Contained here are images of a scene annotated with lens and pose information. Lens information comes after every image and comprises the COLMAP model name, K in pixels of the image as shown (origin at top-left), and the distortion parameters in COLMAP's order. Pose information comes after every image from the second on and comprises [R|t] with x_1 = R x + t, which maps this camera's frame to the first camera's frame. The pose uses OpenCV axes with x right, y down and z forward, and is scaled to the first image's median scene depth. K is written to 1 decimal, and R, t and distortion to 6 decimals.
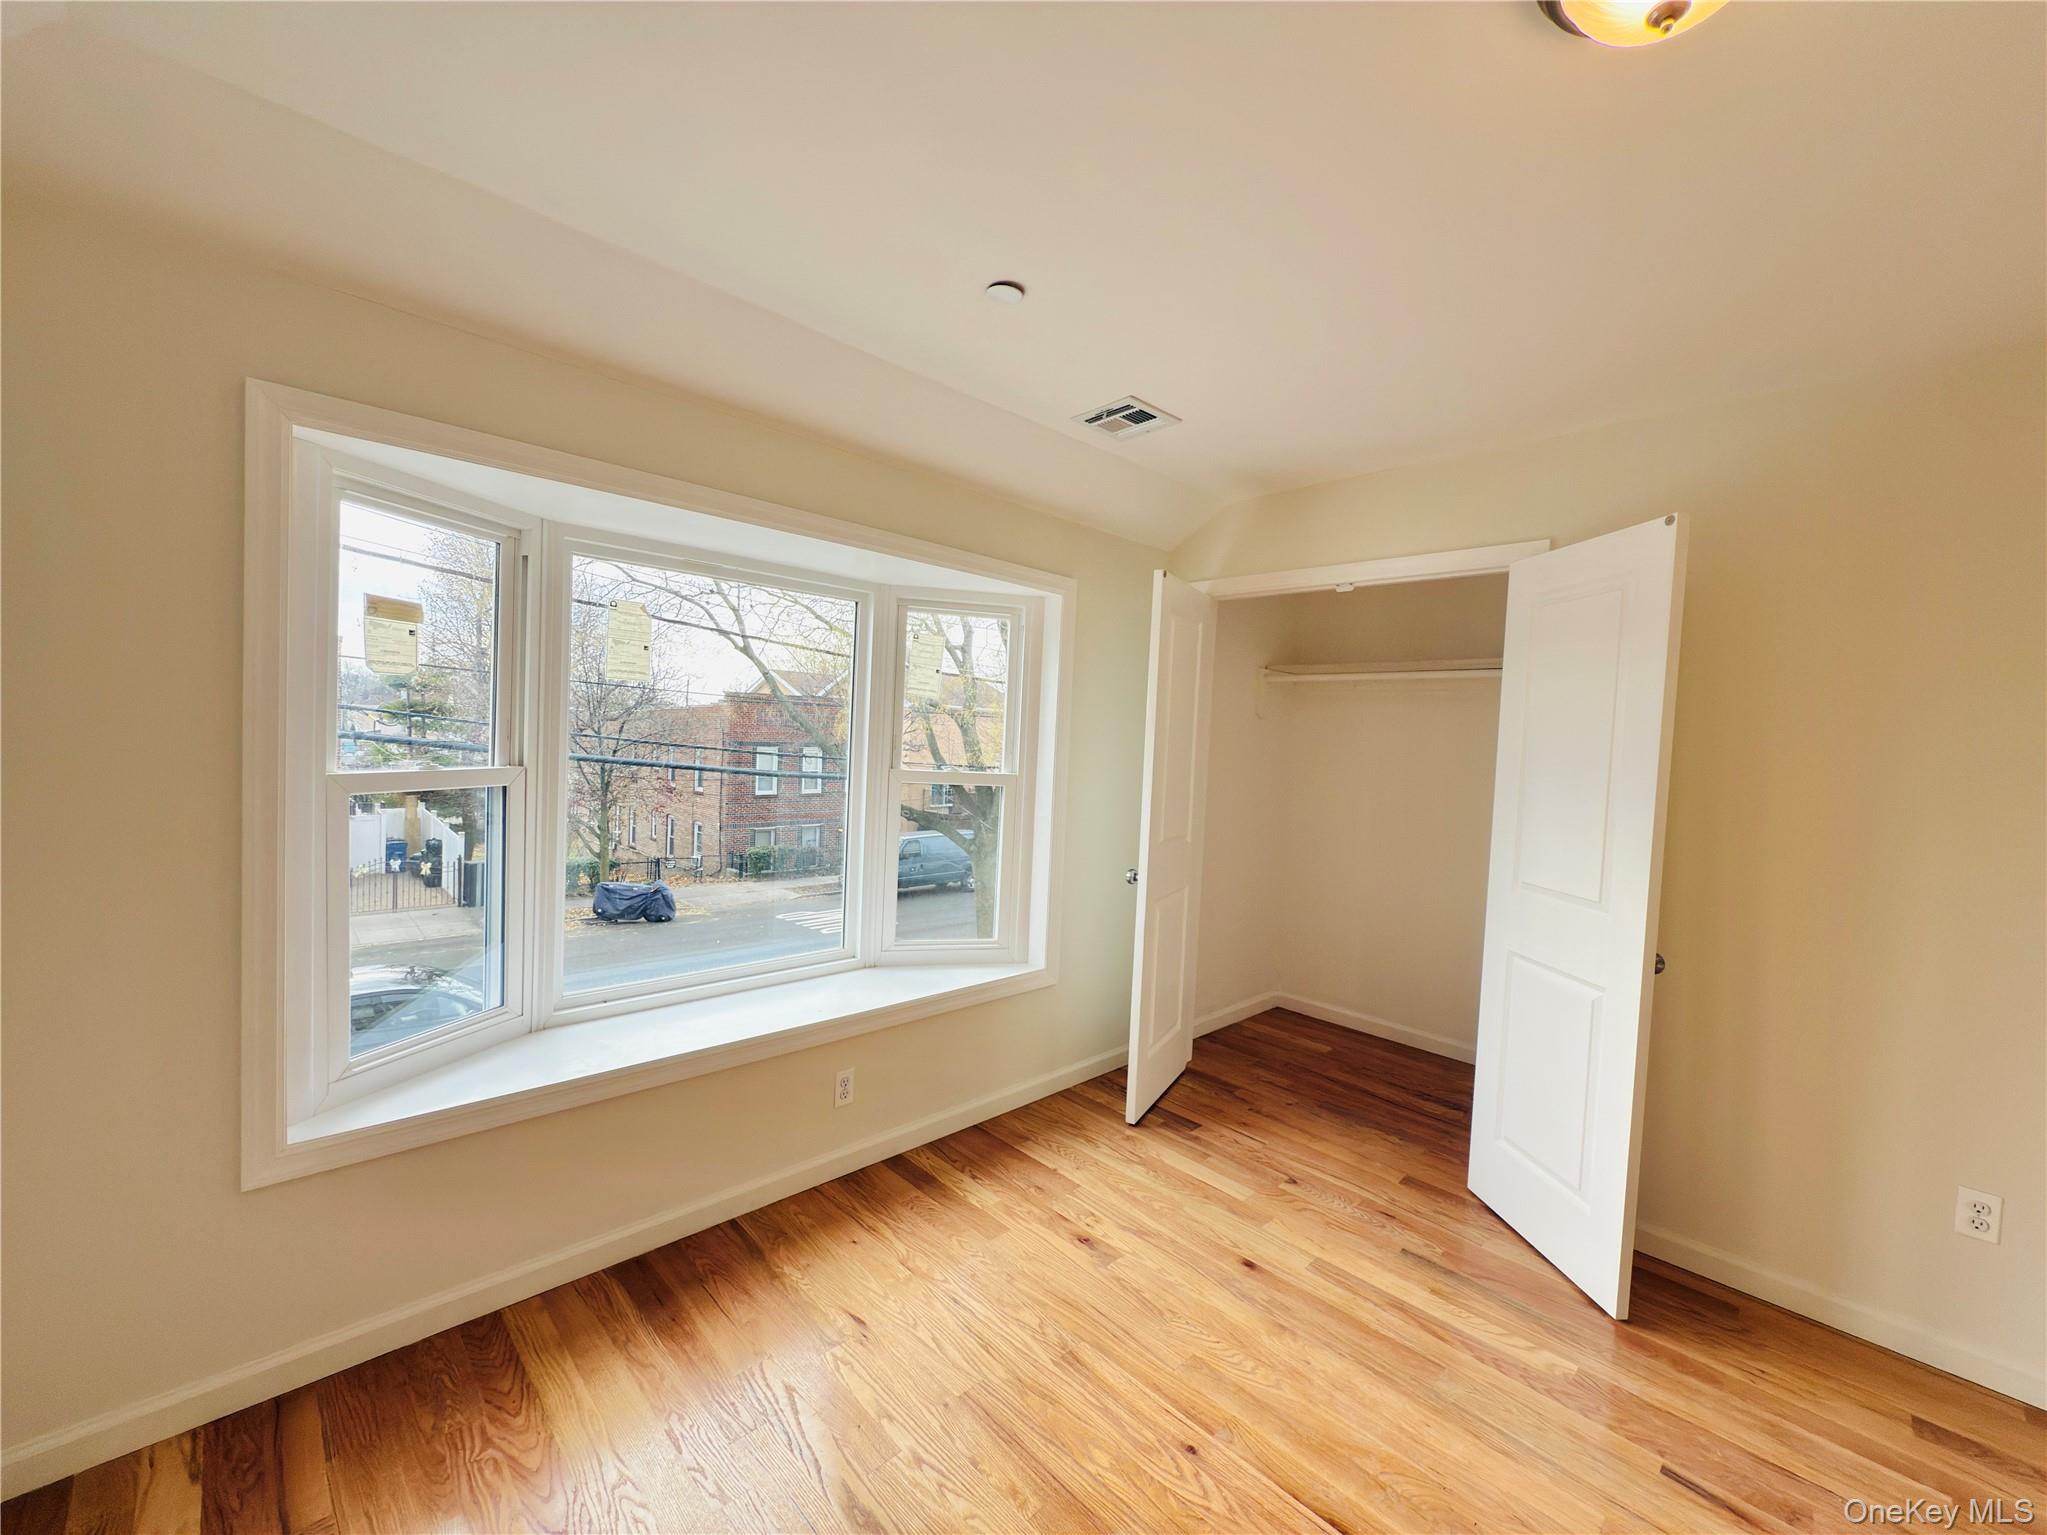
lens RADIAL K [[817.4, 0, 1027.7], [0, 817.4, 768.8], [0, 0, 1]] dist [0.000884, 0.000250]
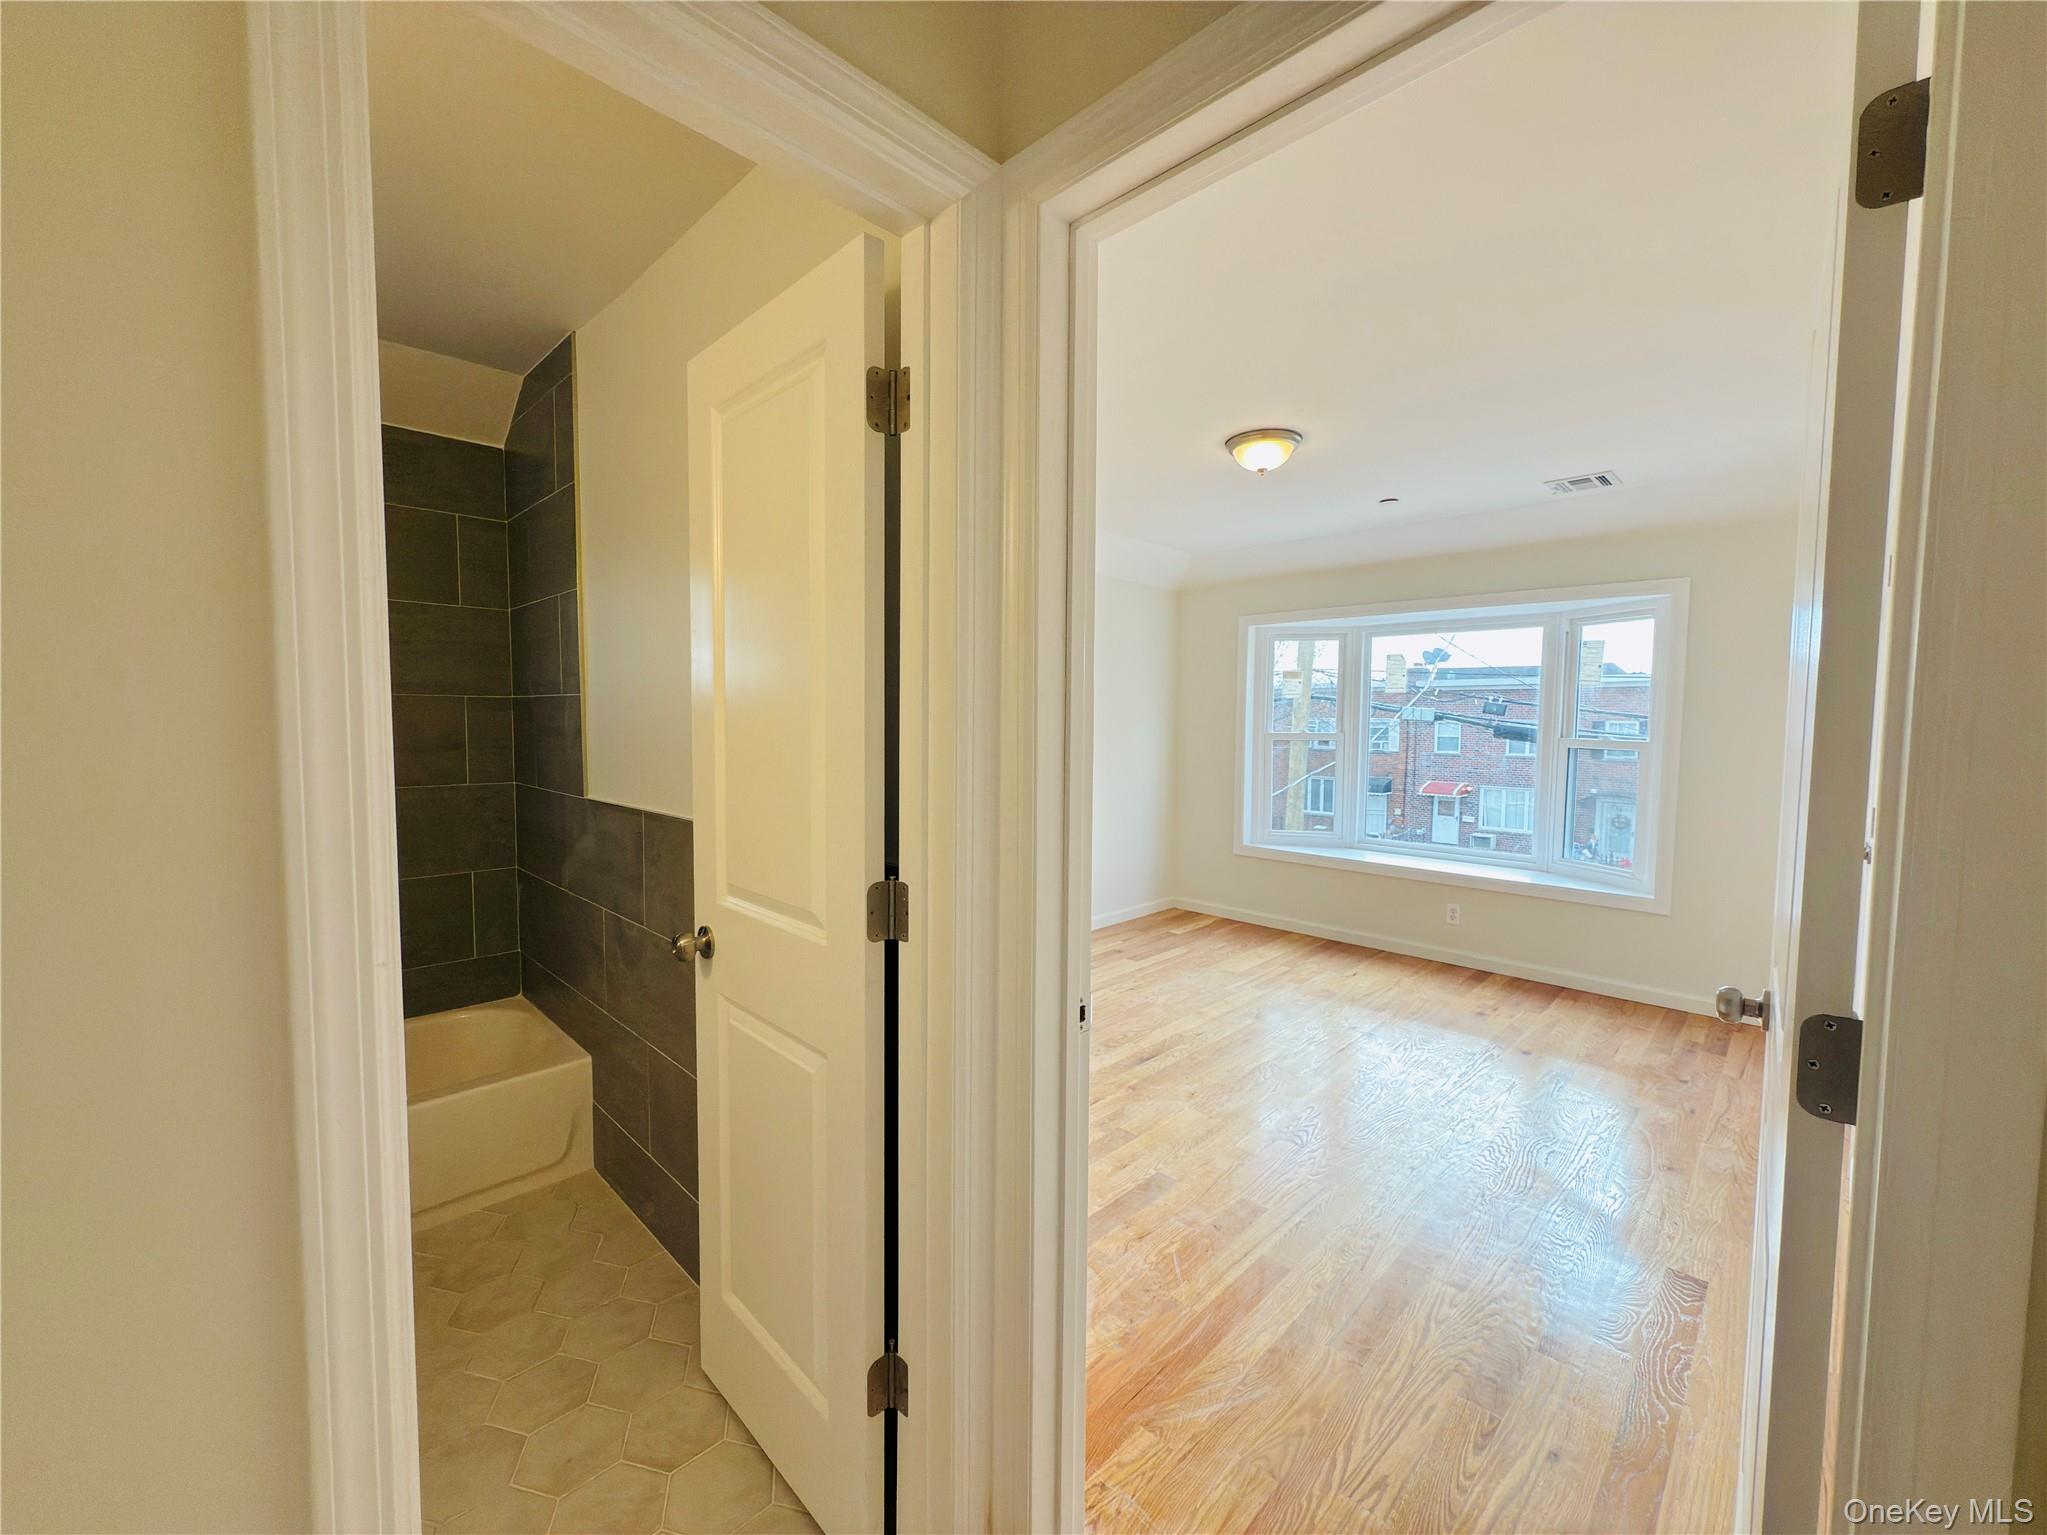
lens RADIAL K [[817.4, 0, 1027.7], [0, 817.4, 768.8], [0, 0, 1]] dist [0.000884, 0.000250]
pose [[0.029266, 0.021867, -0.999332, 1.626457], [-0.046189, 0.998722, 0.020501, 0.089809], [0.998504, 0.045559, 0.030238, 0.016757]]
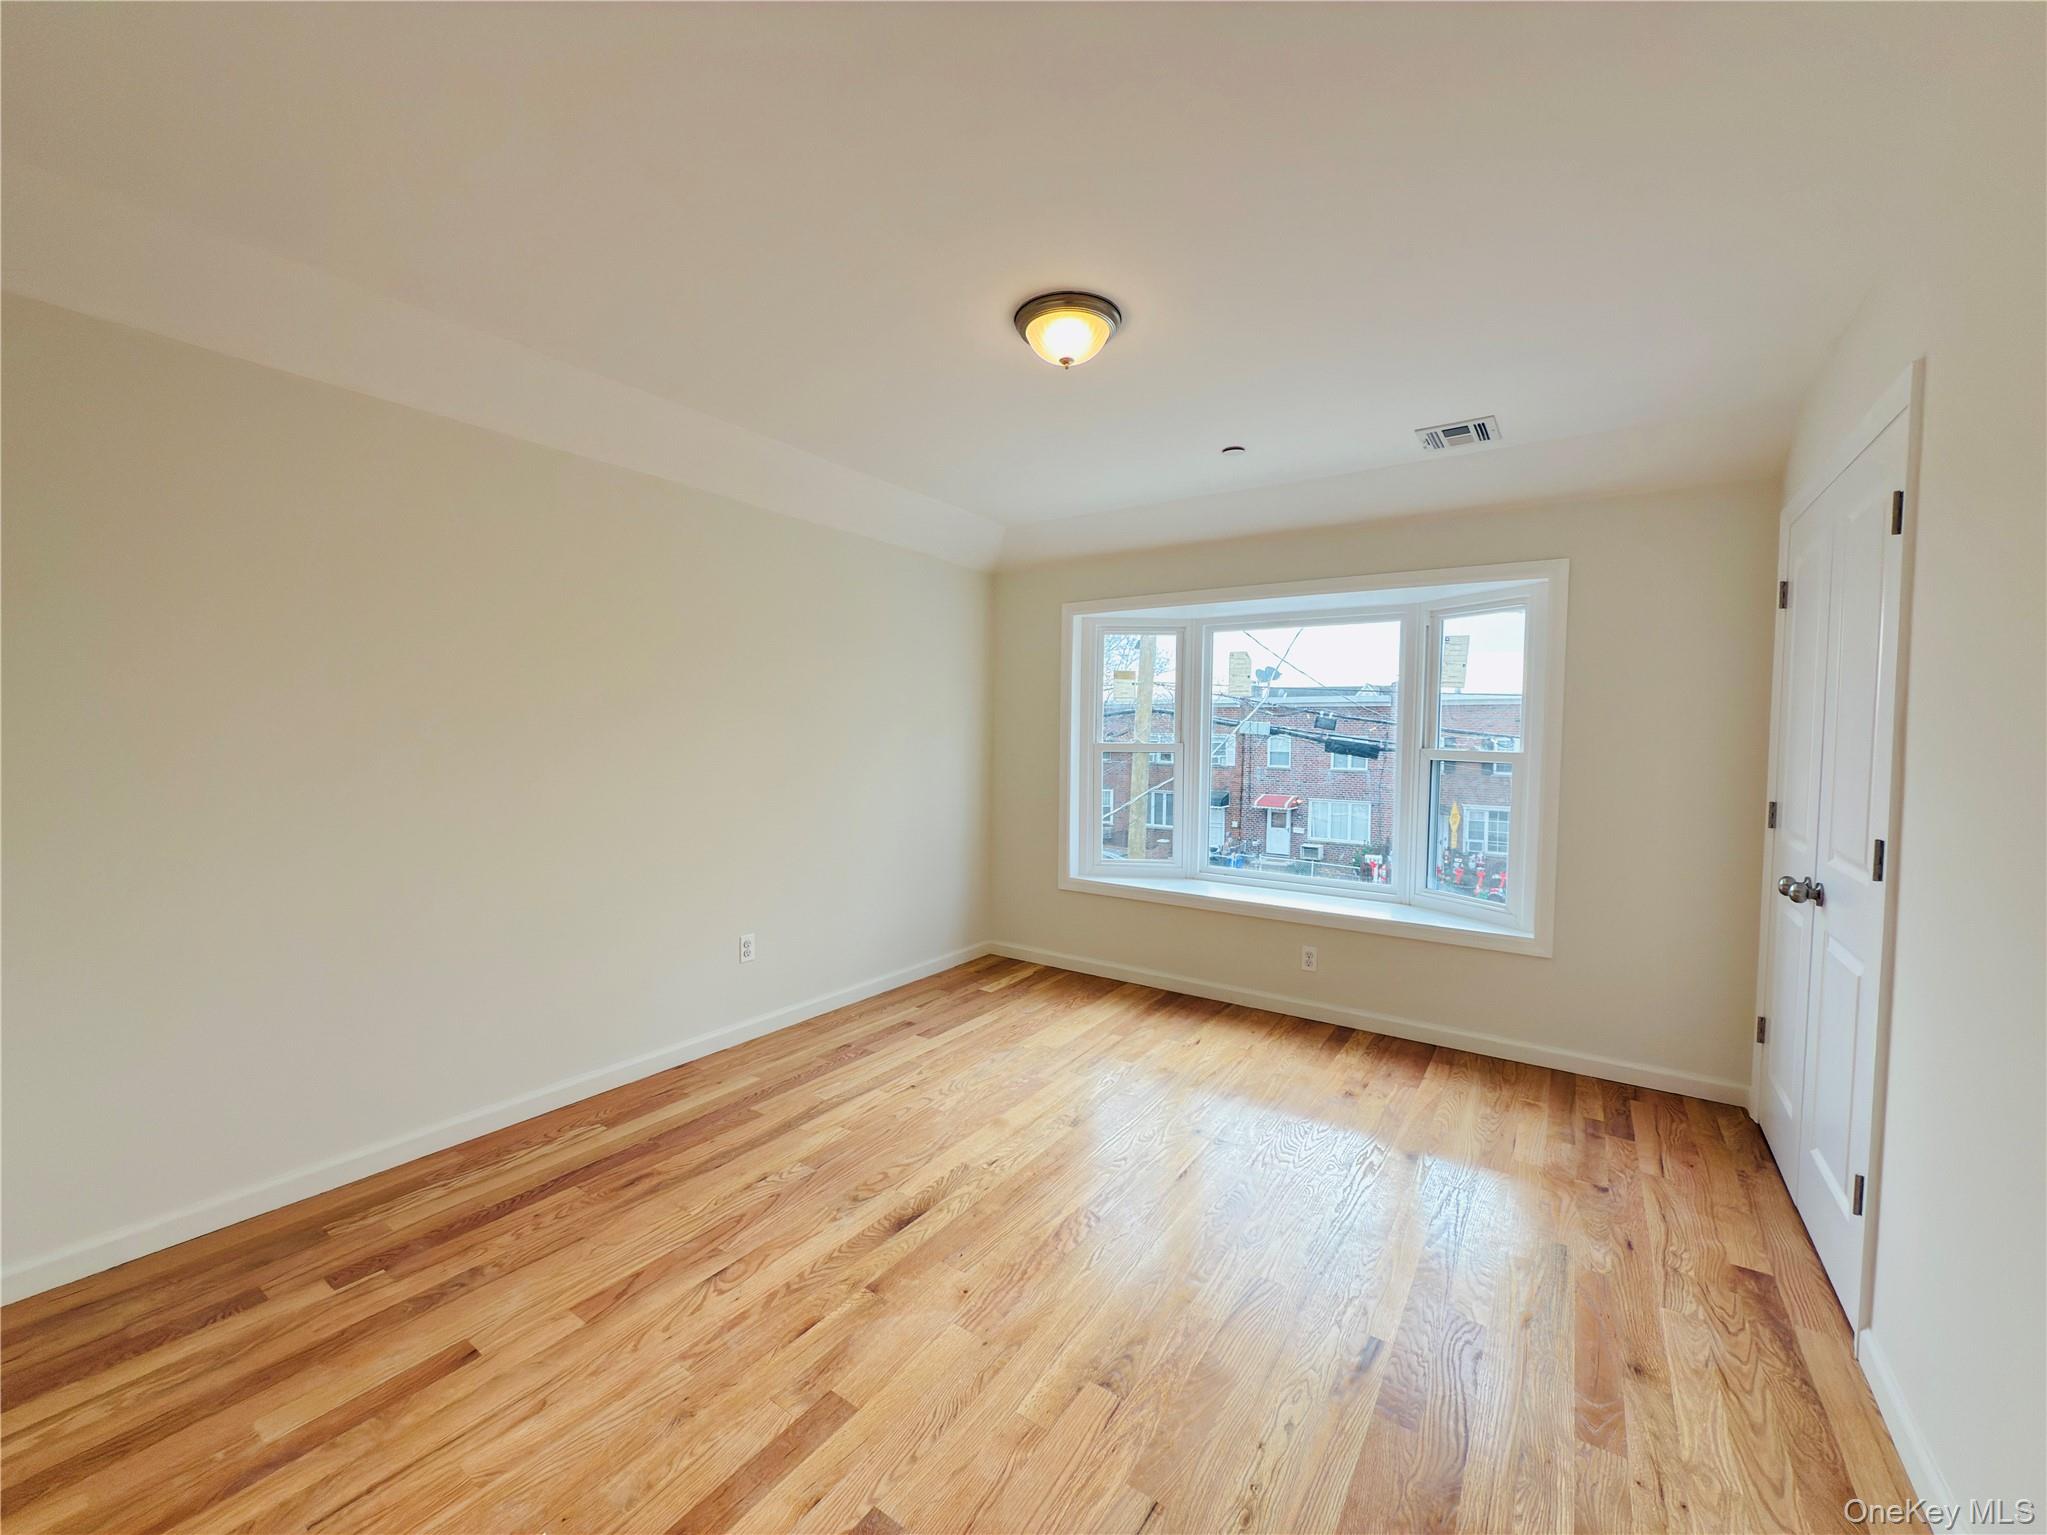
lens RADIAL K [[817.4, 0, 1027.7], [0, 817.4, 768.8], [0, 0, 1]] dist [0.000884, 0.000250]
pose [[0.206850, 0.003409, -0.978367, 1.203654], [-0.043693, 0.999028, -0.005757, 0.084222], [0.977396, 0.043939, 0.206798, 0.197893]]
